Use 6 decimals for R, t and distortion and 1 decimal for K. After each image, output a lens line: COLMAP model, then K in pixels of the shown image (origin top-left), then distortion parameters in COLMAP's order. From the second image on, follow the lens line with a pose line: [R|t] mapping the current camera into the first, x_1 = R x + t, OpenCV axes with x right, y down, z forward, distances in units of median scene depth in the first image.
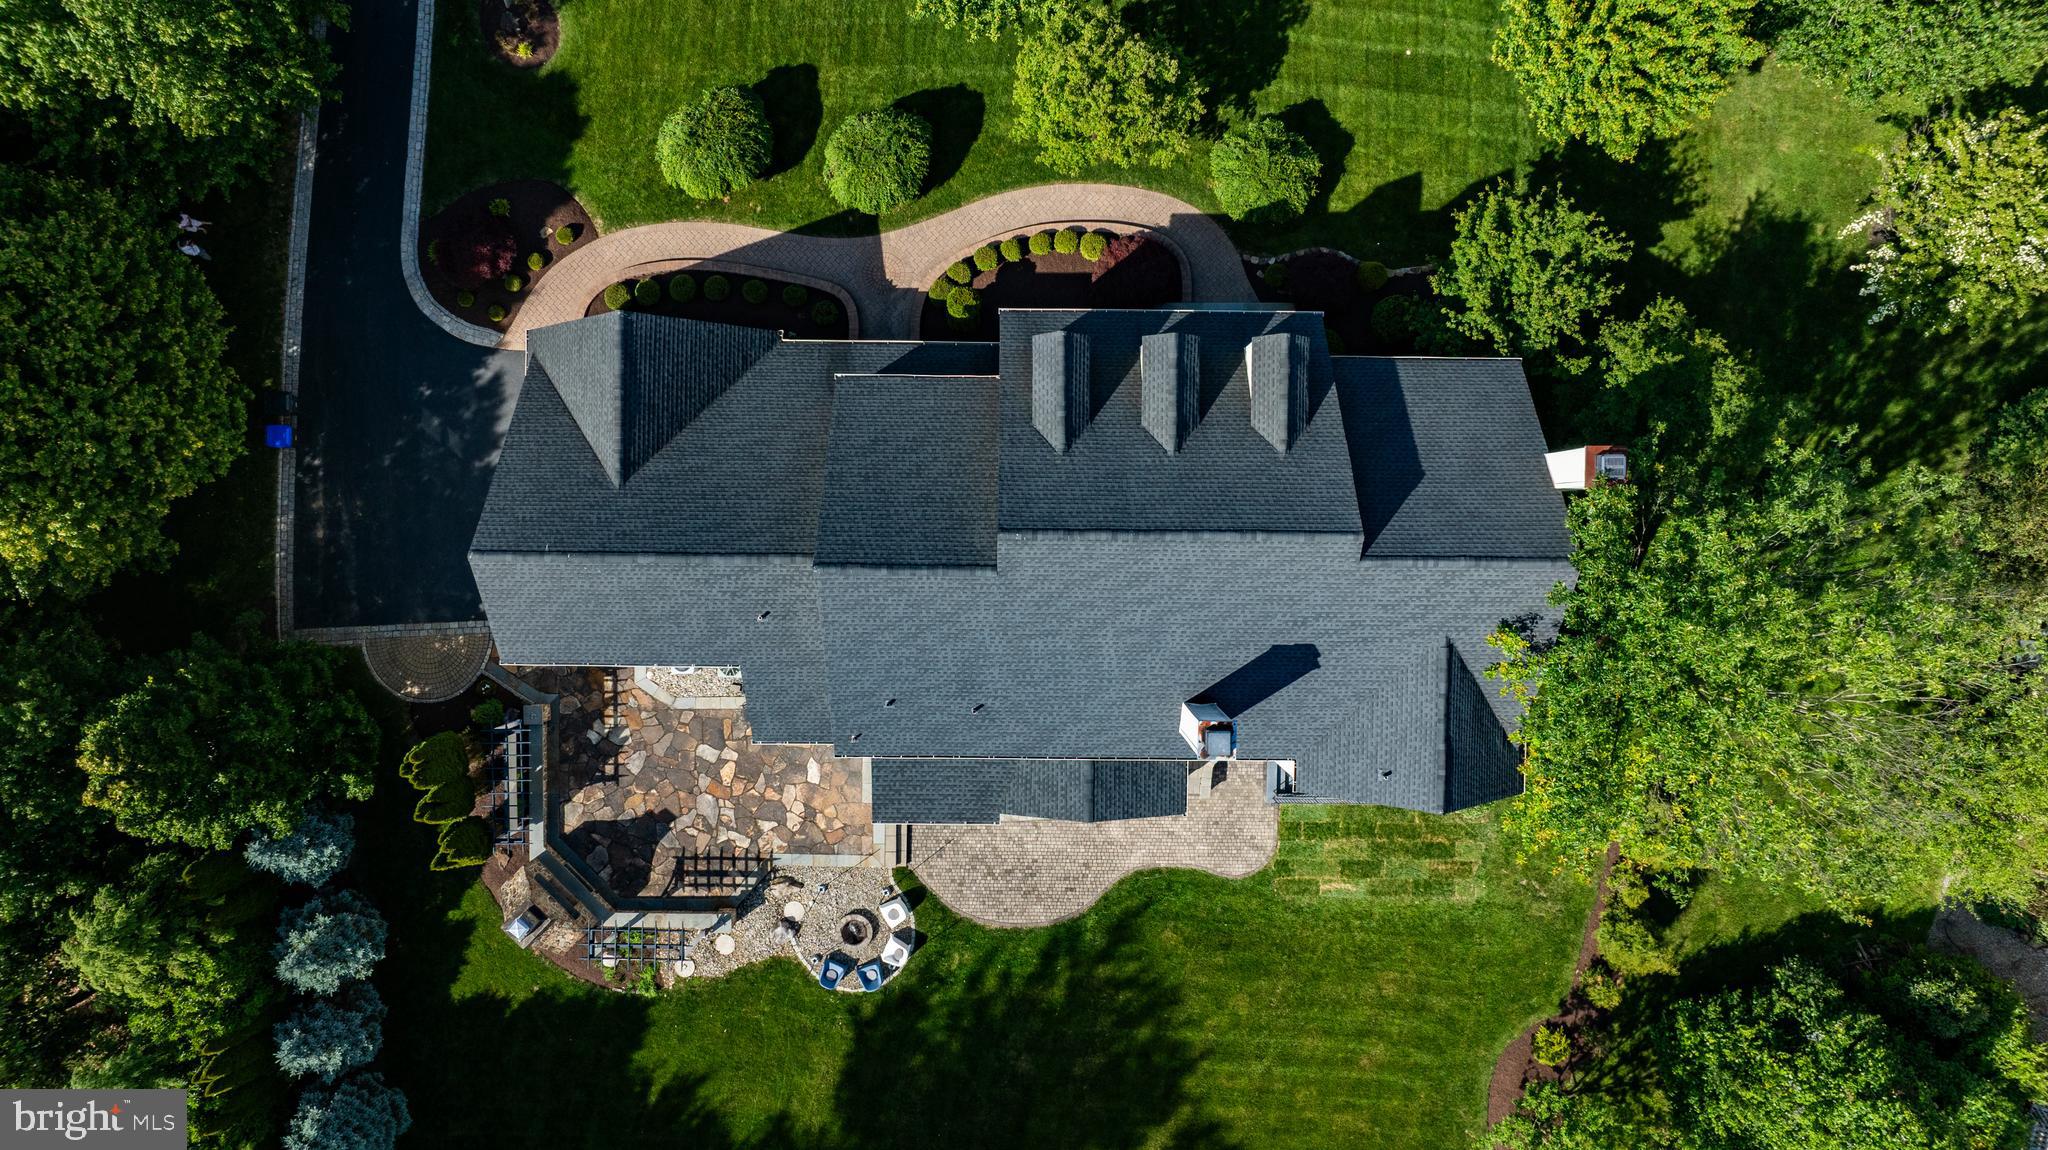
lens RADIAL K [[1440.9, 0, 1024.0], [0, 1440.9, 575.0], [0, 0, 1]] dist [-0.022289, 0.005515]
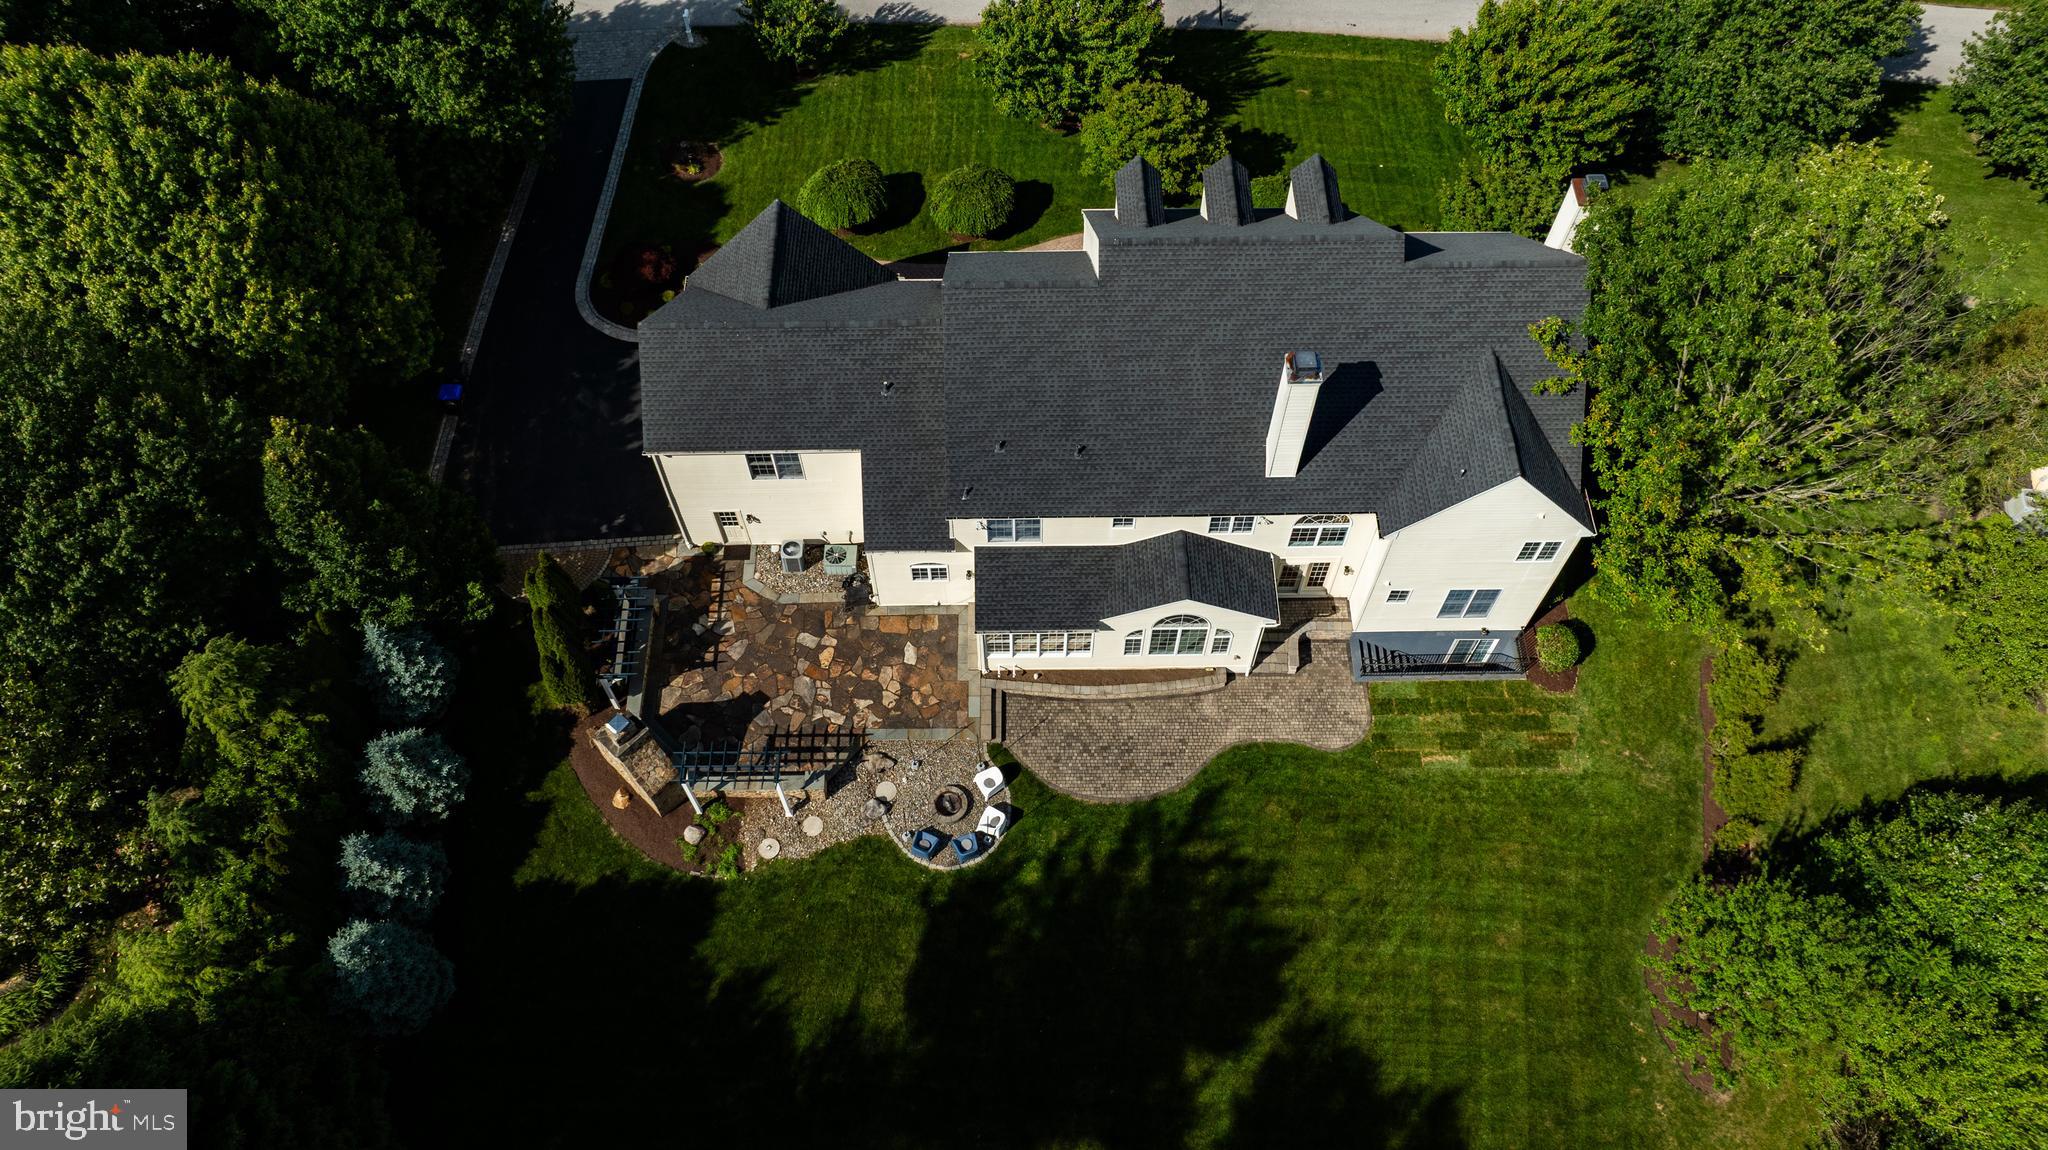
lens RADIAL K [[1440.6, 0, 1024.0], [0, 1440.6, 575.0], [0, 0, 1]] dist [0.001675, -0.067417]
pose [[0.999733, -0.021020, 0.009581, -0.073658], [0.022918, 0.850416, -0.525612, 0.629659], [0.002900, 0.525691, 0.850670, 0.096845]]
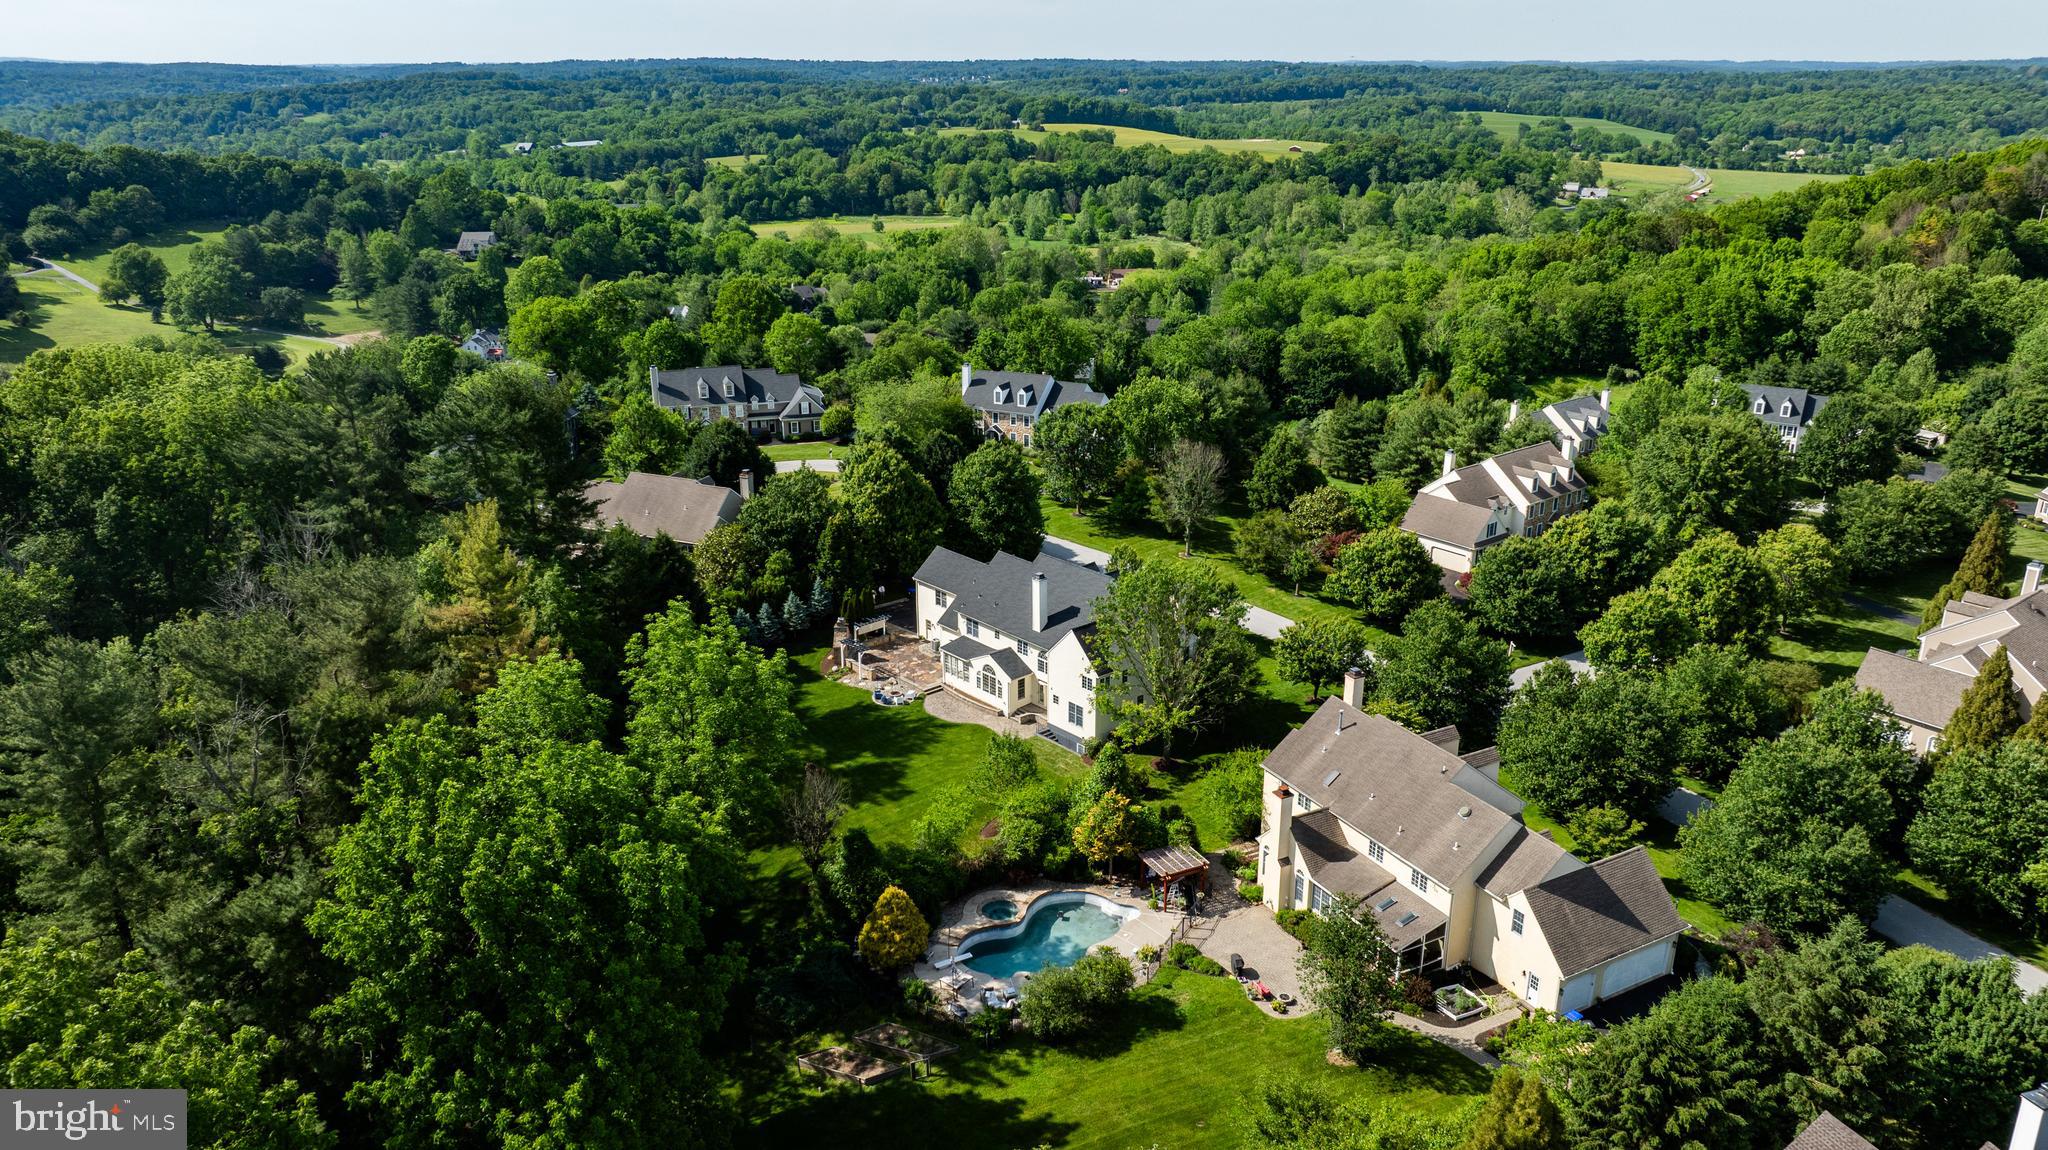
lens RADIAL K [[1440.6, 0, 1024.0], [0, 1440.6, 575.0], [0, 0, 1]] dist [0.001675, -0.067417]
pose [[0.669964, 0.245945, -0.700471, 1.893946], [-0.742295, 0.206552, -0.637443, 1.755648], [-0.012093, 0.947020, 0.320946, -0.083745]]
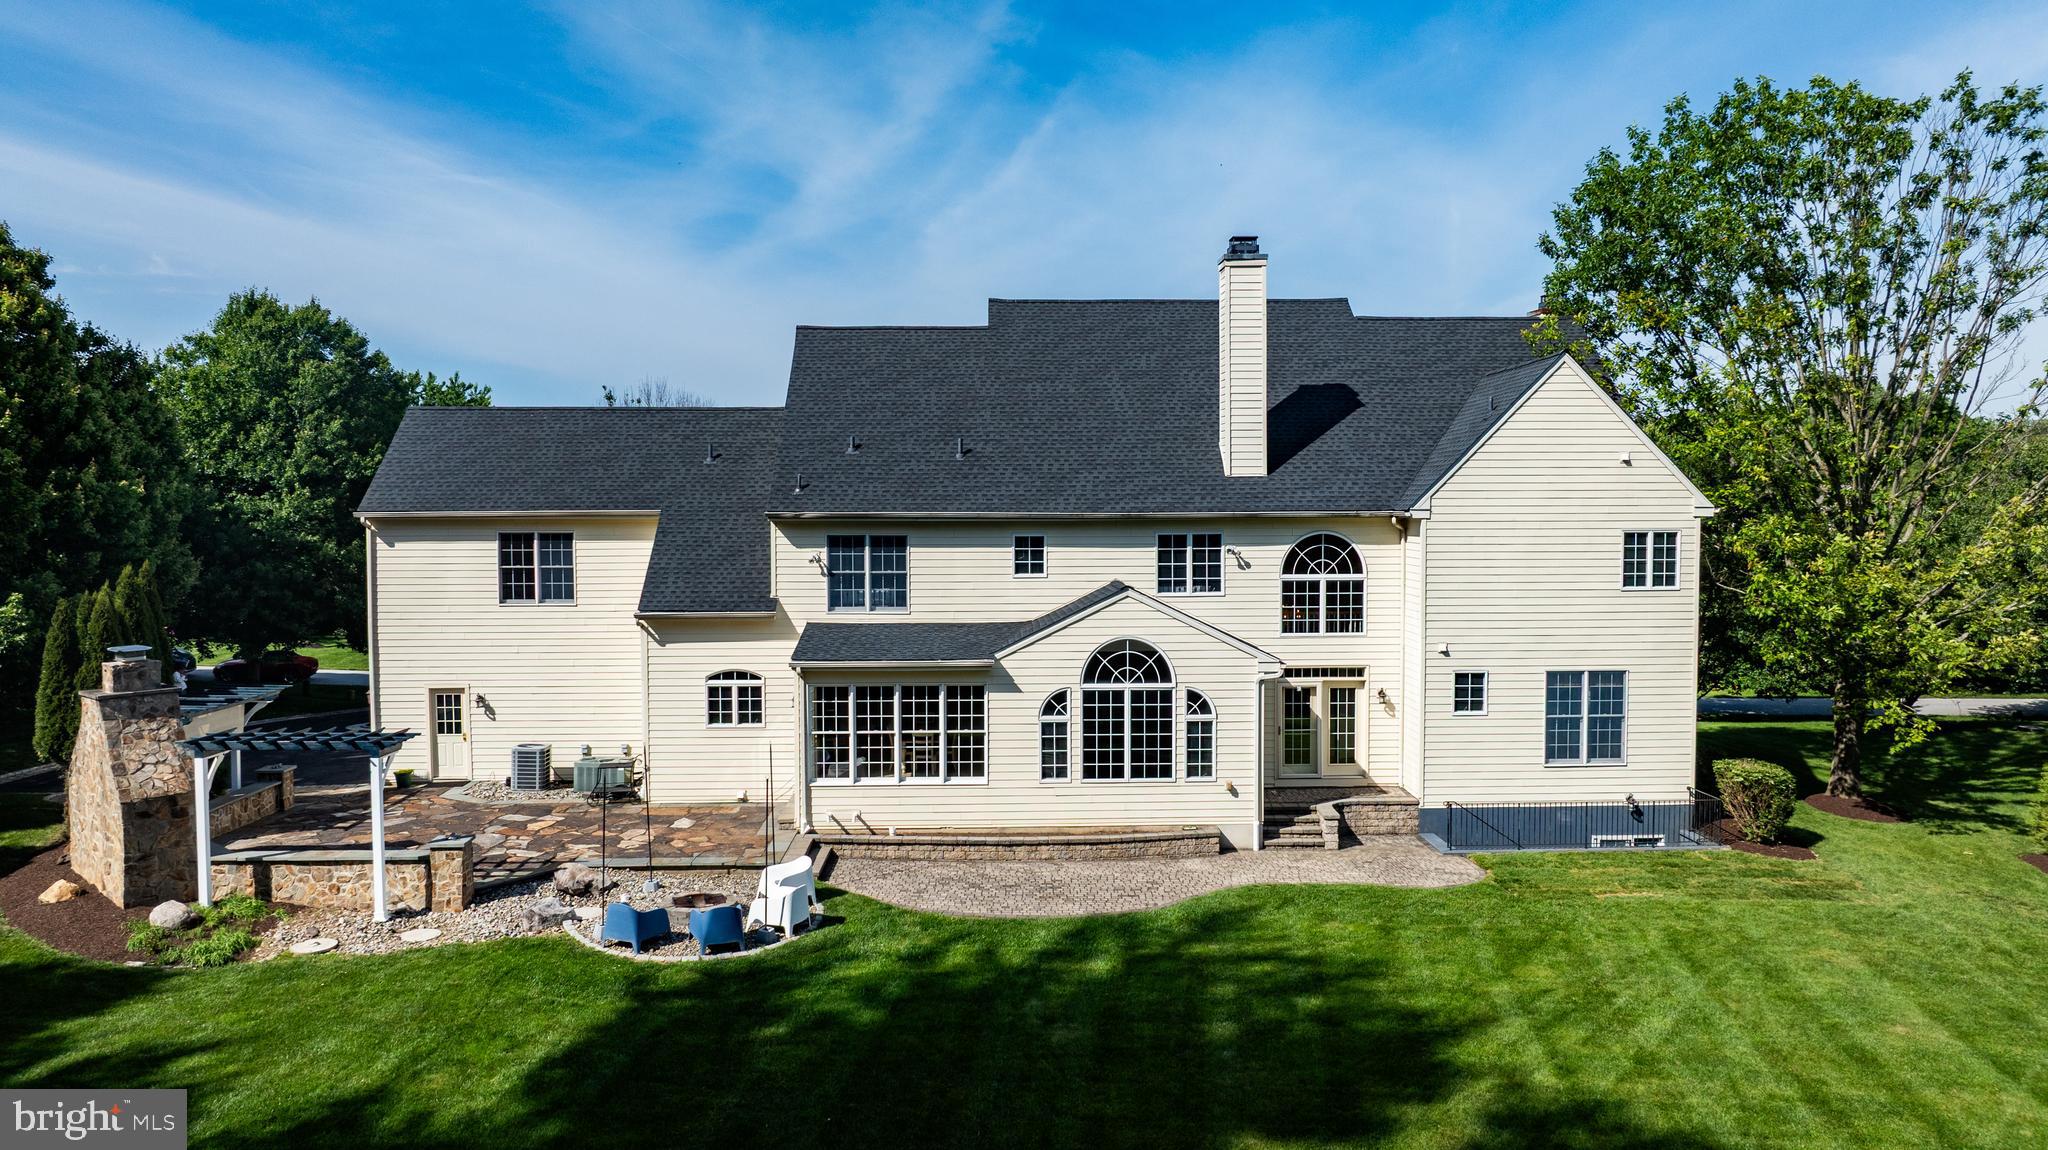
lens RADIAL K [[1440.9, 0, 1024.0], [0, 1440.9, 575.0], [0, 0, 1]] dist [-0.022289, 0.005515]
pose [[0.999146, -0.004309, 0.041092, -0.027006], [0.041198, 0.028311, -0.998750, 0.744737], [0.003140, 0.999590, 0.028465, 0.877683]]
